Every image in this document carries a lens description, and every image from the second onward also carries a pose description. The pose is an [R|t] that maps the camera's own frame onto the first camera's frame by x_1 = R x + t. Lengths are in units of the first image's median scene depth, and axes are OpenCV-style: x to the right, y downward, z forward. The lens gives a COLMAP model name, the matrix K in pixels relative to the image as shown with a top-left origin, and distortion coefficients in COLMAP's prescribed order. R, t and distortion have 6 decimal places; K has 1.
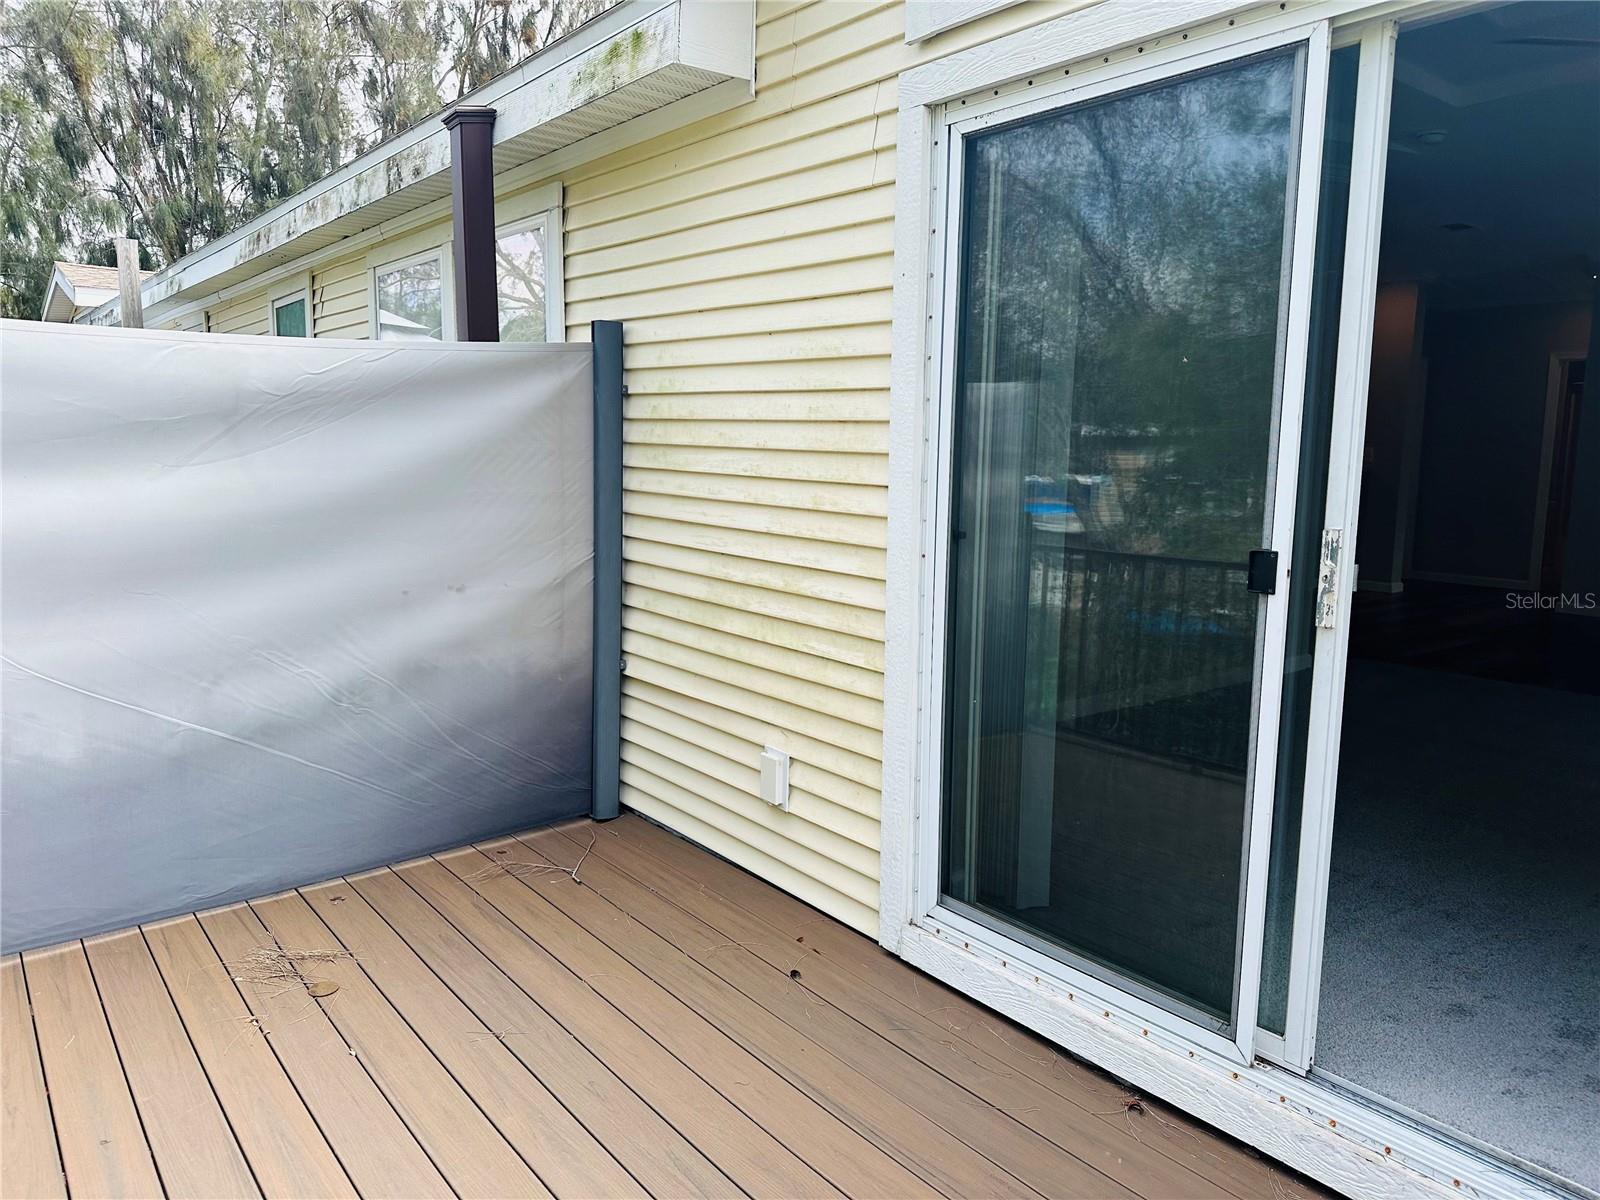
lens RADIAL K [[1122.9, 0, 800.0], [0, 1122.9, 600.0], [0, 0, 1]] dist [0.141392, -0.207401]
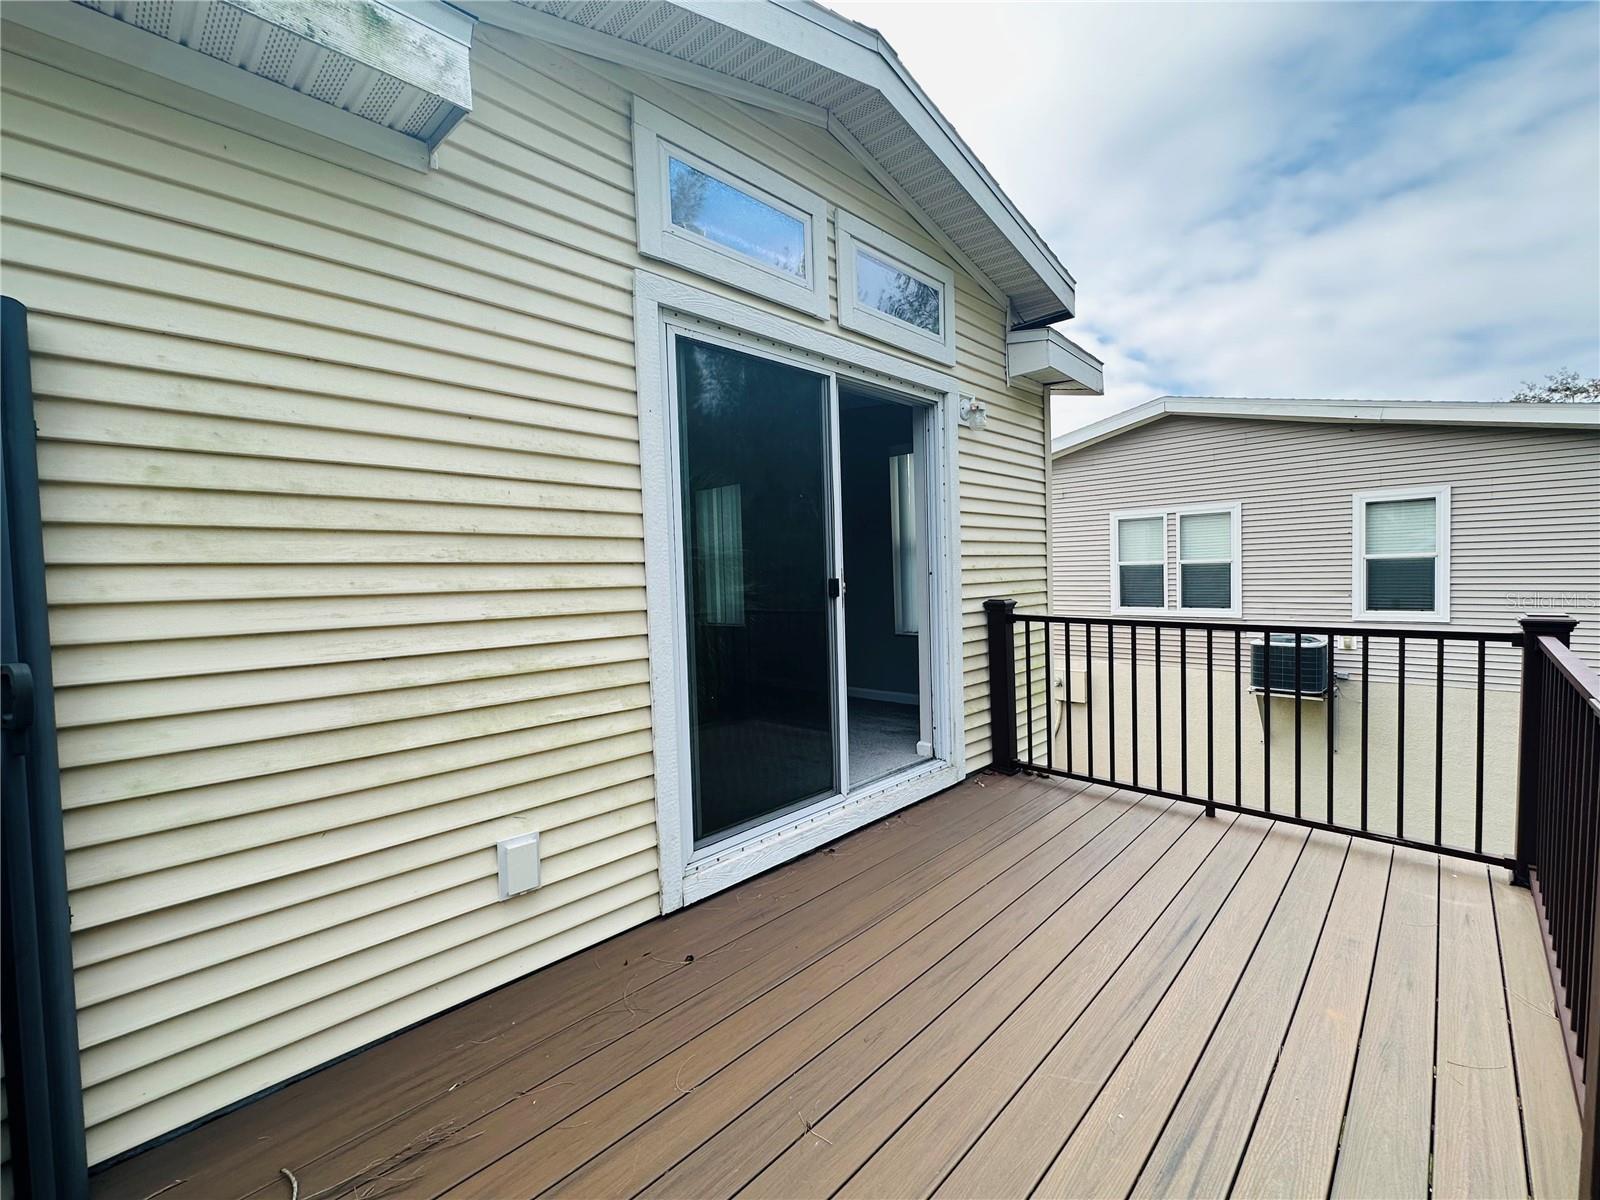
lens RADIAL K [[639.7, 0, 832.9], [0, 639.7, 604.9], [0, 0, 1]] dist [-0.000369, -0.000037]
pose [[-0.130151, -0.056982, 0.989855, -0.648186], [0.174776, 0.981395, 0.079476, -0.068140], [-0.975968, 0.183347, -0.117771, 0.817185]]
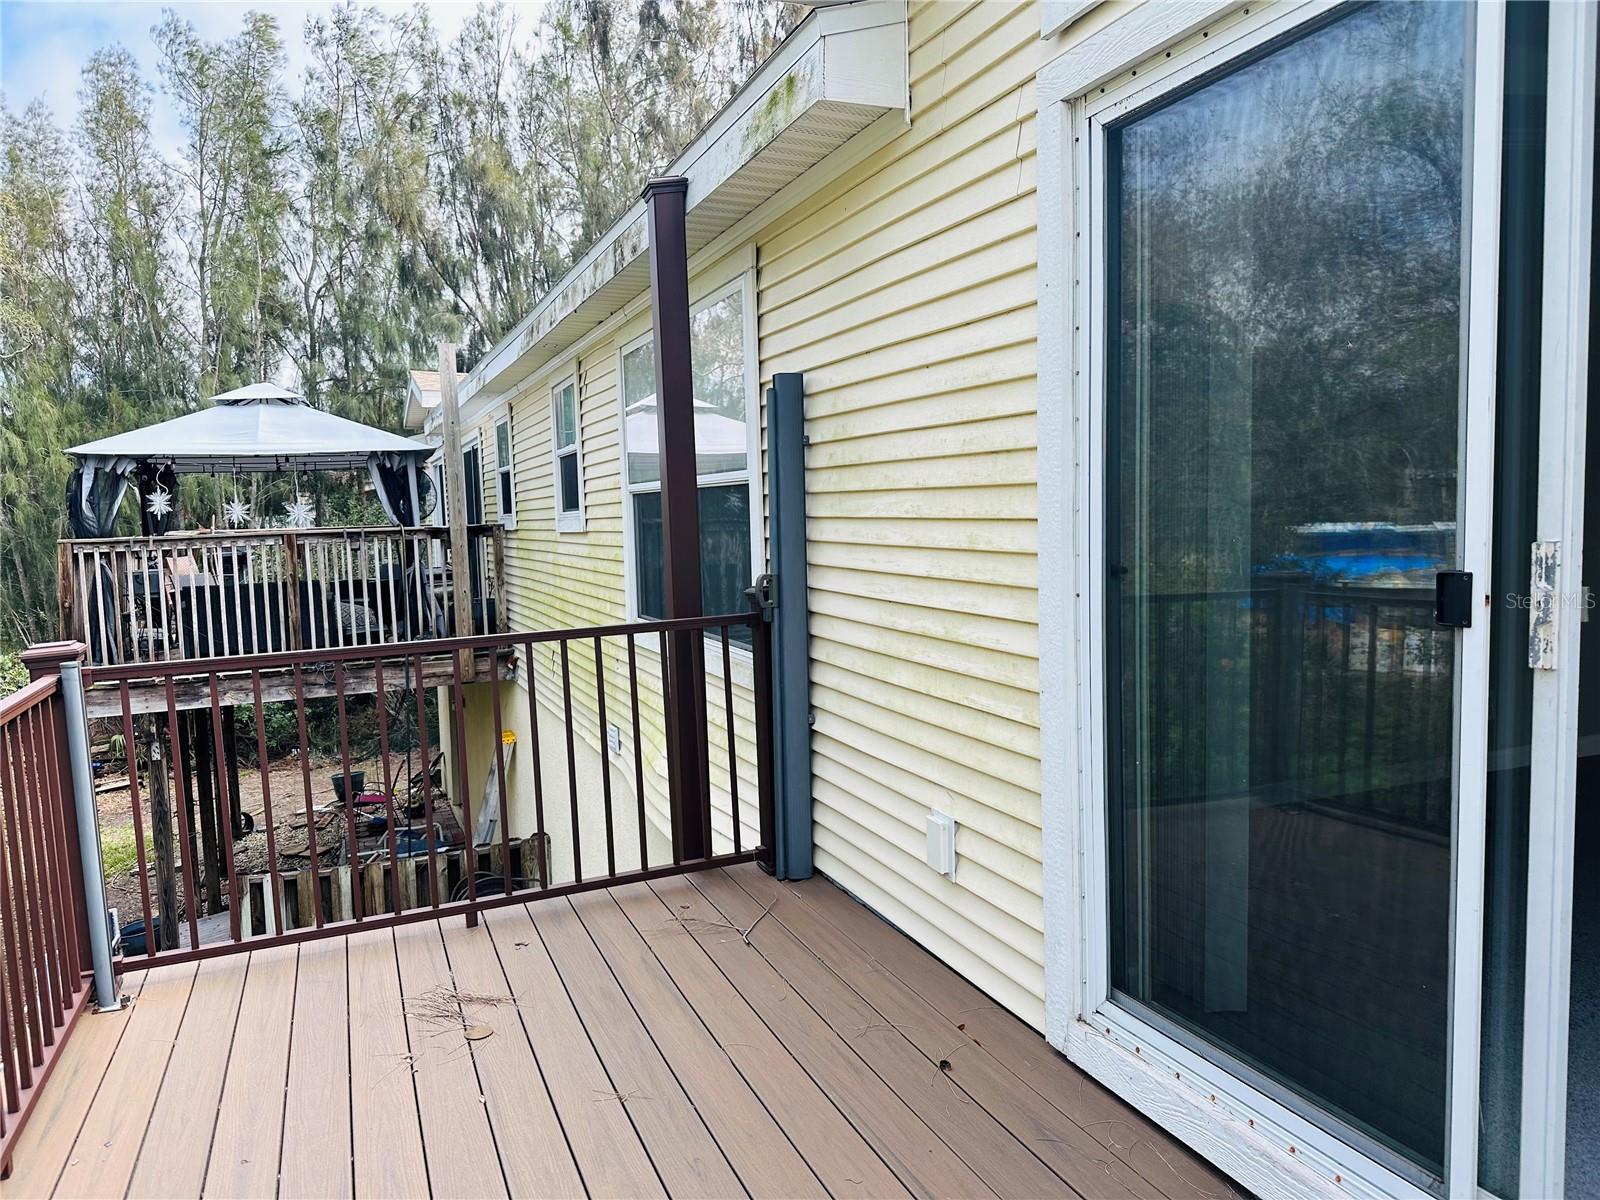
lens RADIAL K [[1122.9, 0, 800.0], [0, 1122.9, 600.0], [0, 0, 1]] dist [0.141392, -0.207401]
pose [[0.962629, -0.012674, -0.270525, 0.128679], [-0.004830, 0.997942, -0.063942, 0.020859], [0.270779, 0.062859, 0.960587, 0.078011]]
